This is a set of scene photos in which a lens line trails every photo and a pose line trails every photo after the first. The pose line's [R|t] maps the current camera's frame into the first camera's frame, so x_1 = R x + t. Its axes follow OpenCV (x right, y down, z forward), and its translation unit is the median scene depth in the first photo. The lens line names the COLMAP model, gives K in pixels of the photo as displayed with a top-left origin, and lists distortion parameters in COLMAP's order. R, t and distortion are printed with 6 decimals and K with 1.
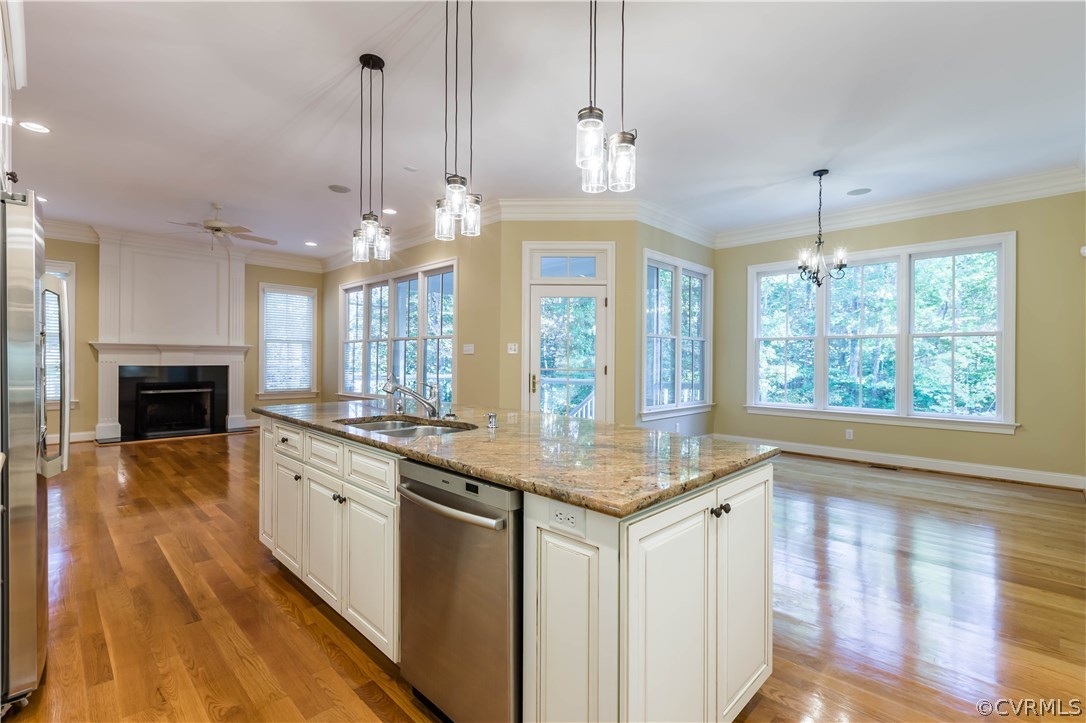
lens RADIAL K [[492.3, 0, 542.5], [0, 492.3, 354.5], [0, 0, 1]] dist [0.000284, -0.000524]
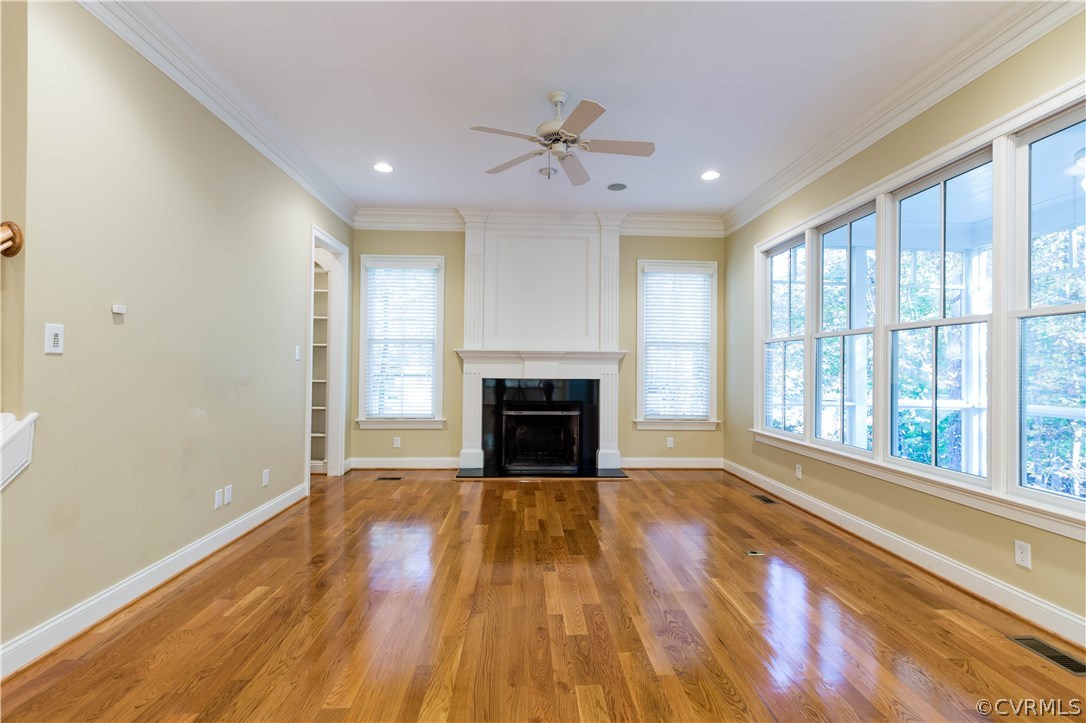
lens RADIAL K [[492.3, 0, 546.4], [0, 492.3, 361.5], [0, 0, 1]] dist [0.000284, -0.000524]
pose [[0.737776, -0.006968, -0.675009, -0.215155], [0.001069, 0.999958, -0.009153, 0.002820], [0.675044, 0.006032, 0.737752, 0.426811]]
